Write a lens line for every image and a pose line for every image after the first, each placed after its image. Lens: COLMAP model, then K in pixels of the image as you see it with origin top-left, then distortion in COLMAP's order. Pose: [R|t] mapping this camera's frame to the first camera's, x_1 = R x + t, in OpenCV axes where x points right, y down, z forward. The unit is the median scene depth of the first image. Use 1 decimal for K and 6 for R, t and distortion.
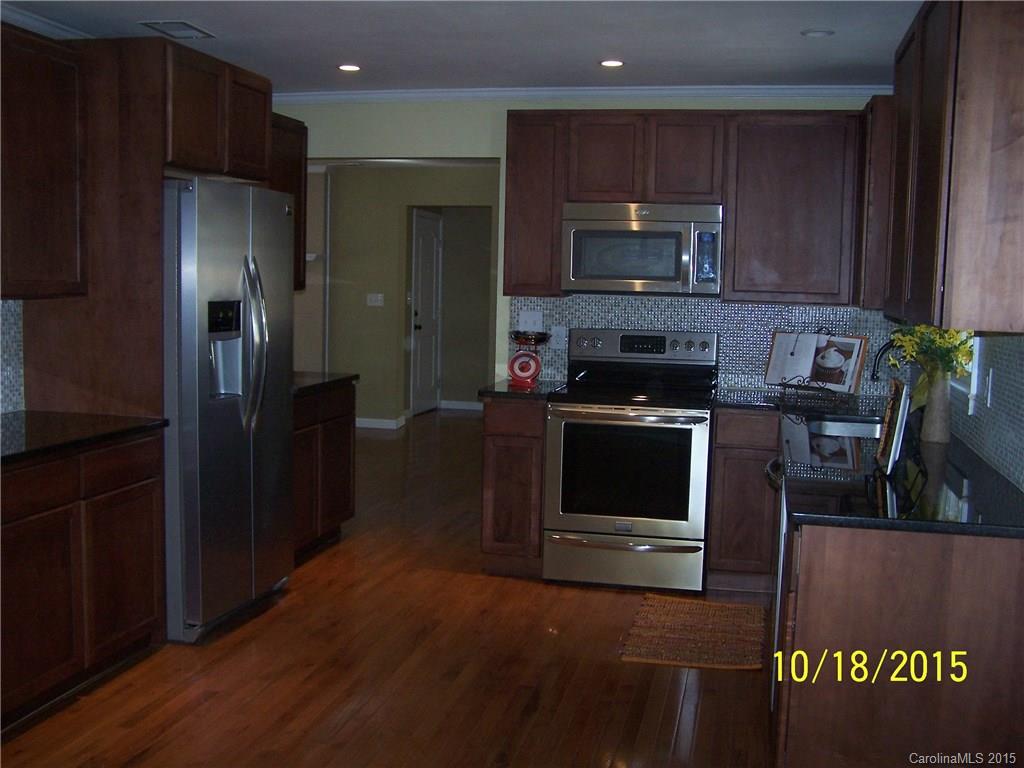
lens RADIAL K [[1152.7, 0, 507.7], [0, 1152.7, 408.5], [0, 0, 1]] dist [-0.210002, 0.324814]
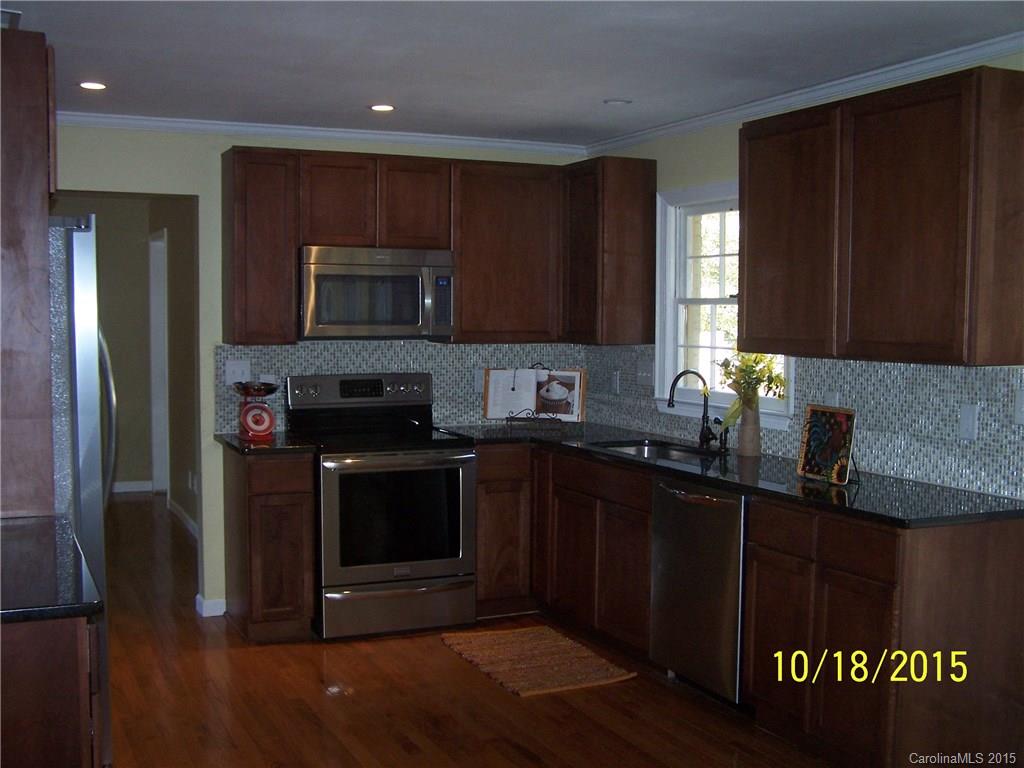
lens RADIAL K [[1152.7, 0, 507.7], [0, 1152.7, 408.5], [0, 0, 1]] dist [-0.210002, 0.324814]
pose [[0.793828, -0.067148, 0.604424, -0.419350], [0.081482, 0.996668, 0.003709, -0.035011], [-0.602659, 0.046305, 0.796654, 0.144943]]
